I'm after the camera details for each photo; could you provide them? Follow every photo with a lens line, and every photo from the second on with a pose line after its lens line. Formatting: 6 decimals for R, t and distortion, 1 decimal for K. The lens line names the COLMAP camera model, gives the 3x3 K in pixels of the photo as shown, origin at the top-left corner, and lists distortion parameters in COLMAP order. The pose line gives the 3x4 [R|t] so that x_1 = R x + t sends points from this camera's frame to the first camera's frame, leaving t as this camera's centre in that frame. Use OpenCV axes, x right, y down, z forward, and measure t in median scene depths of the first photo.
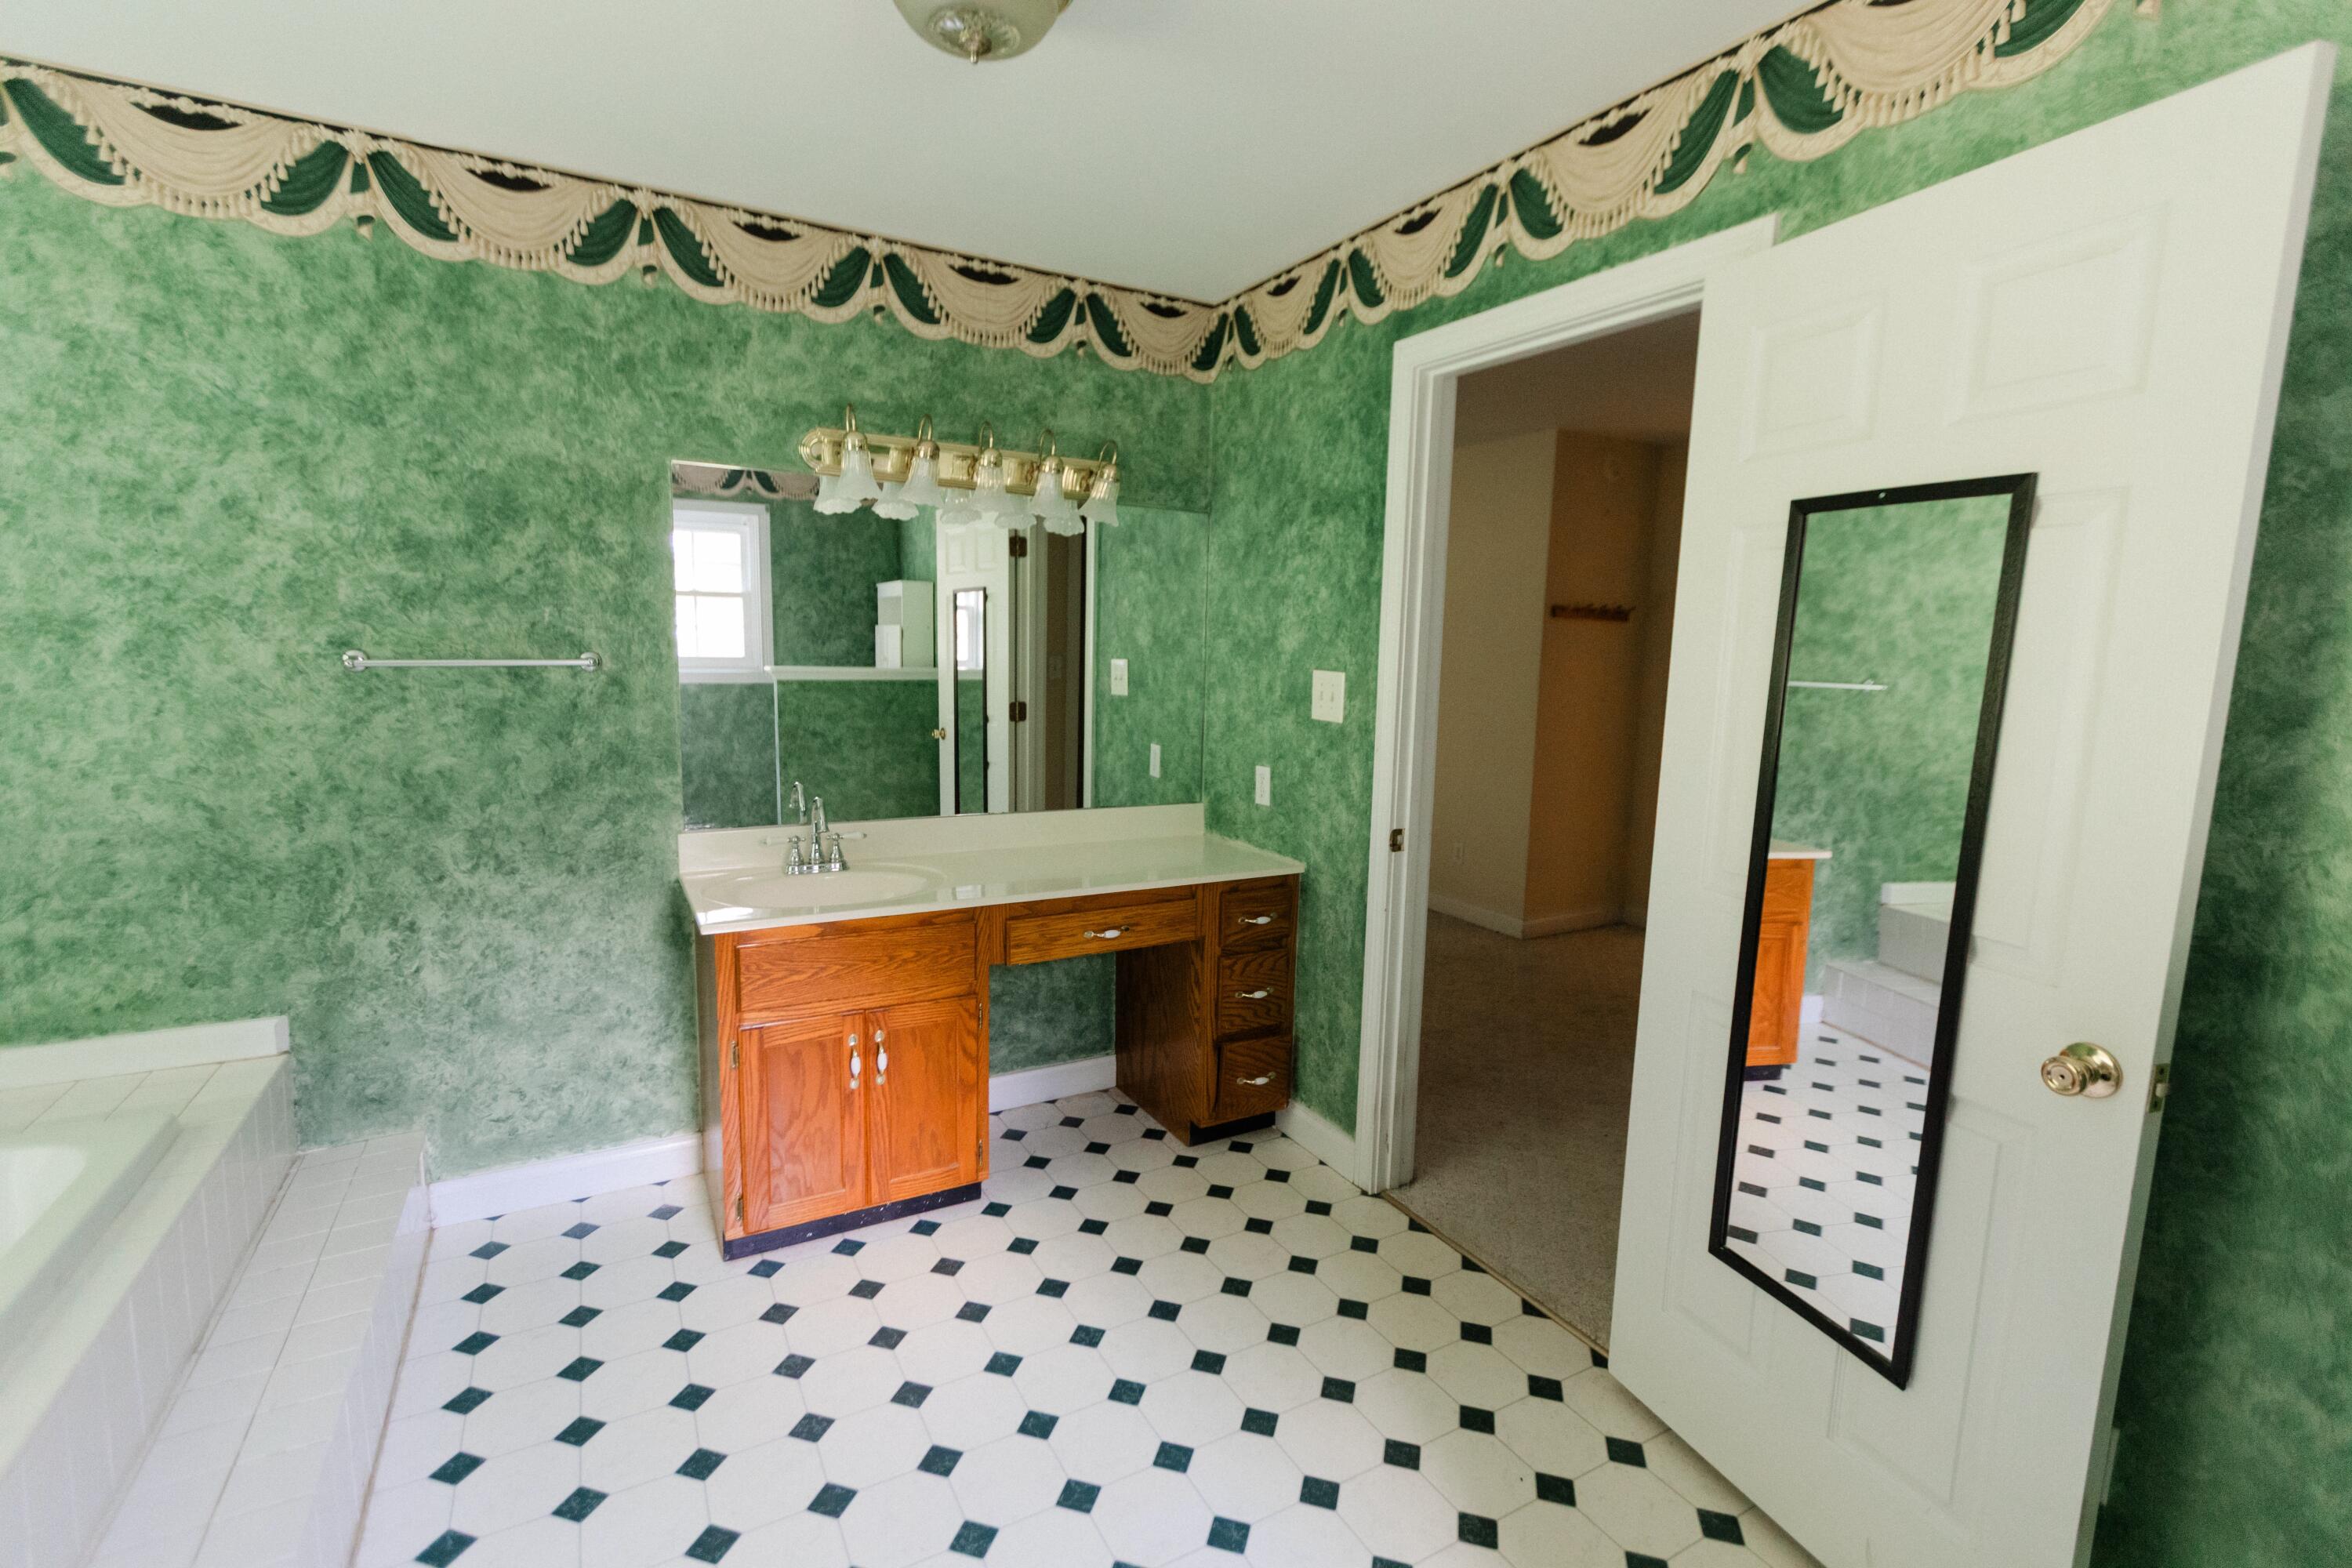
lens RADIAL K [[1044.9, 0, 1176.0], [0, 1044.9, 784.0], [0, 0, 1]] dist [0.003339, -0.000183]
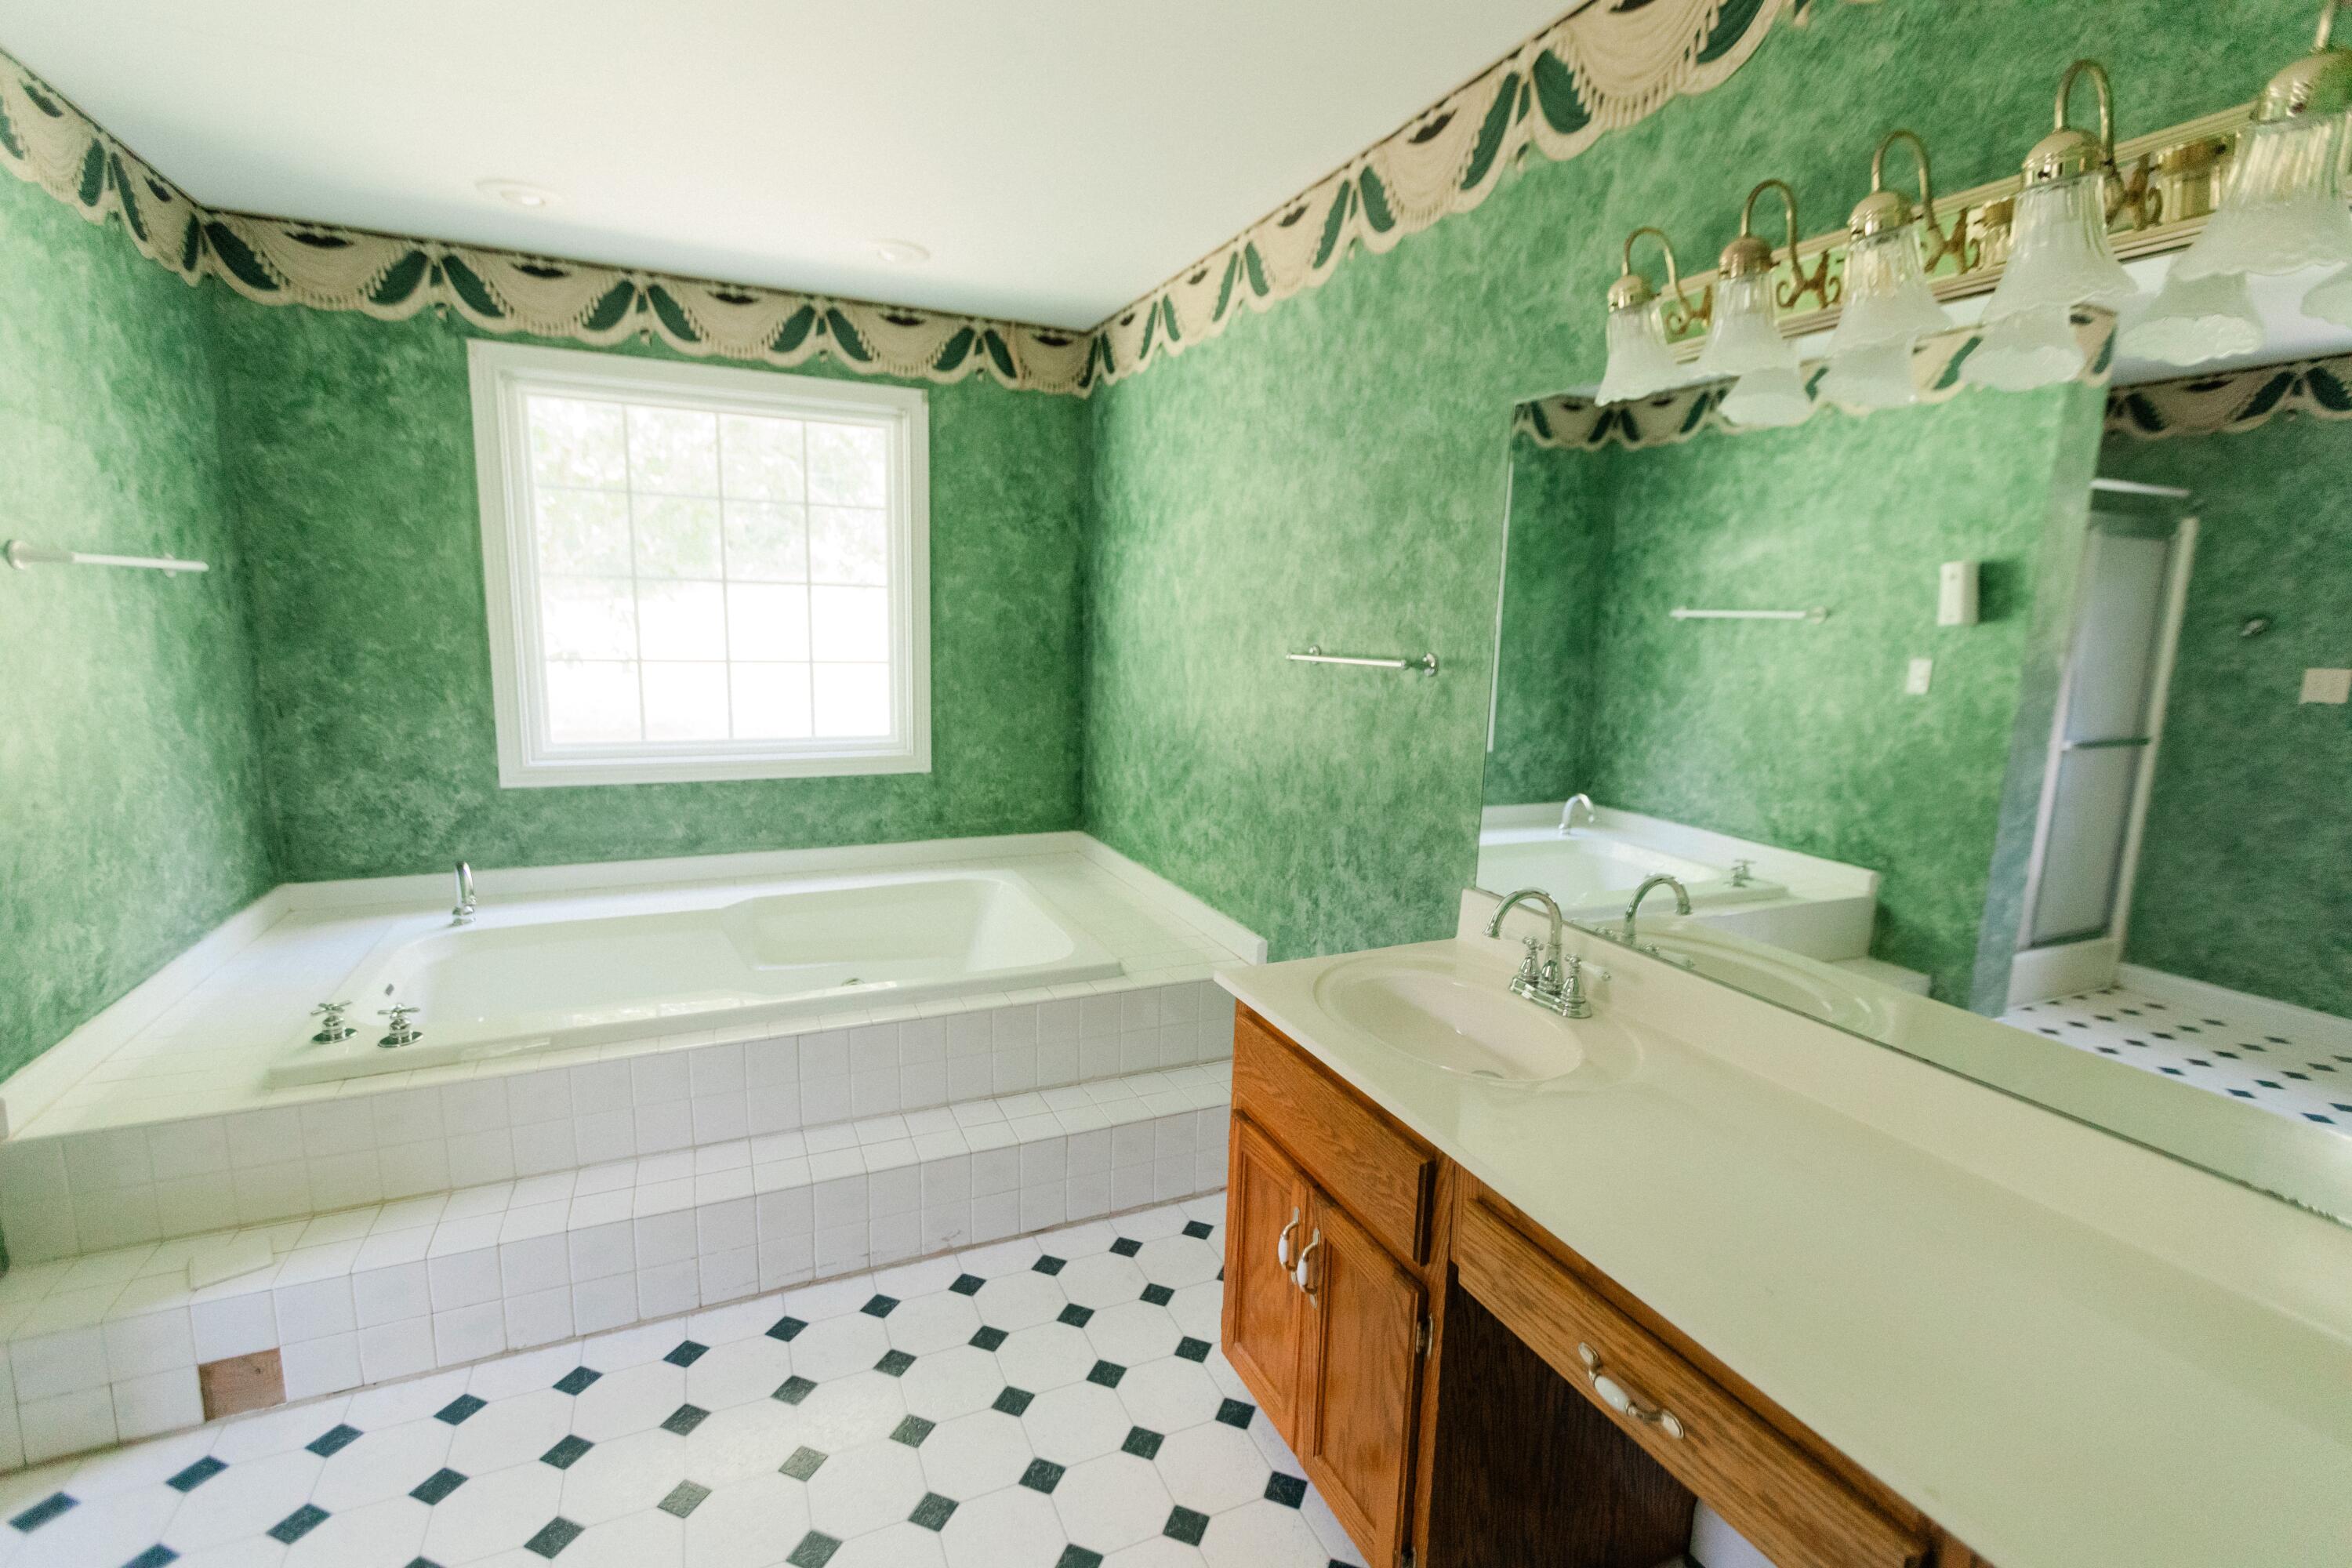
lens RADIAL K [[1044.9, 0, 1176.0], [0, 1044.9, 784.0], [0, 0, 1]] dist [0.003339, -0.000183]
pose [[-0.083464, 0.135715, -0.987226, 0.330283], [-0.170458, 0.974137, 0.148327, -0.117540], [0.981824, 0.180660, -0.058172, 0.892107]]
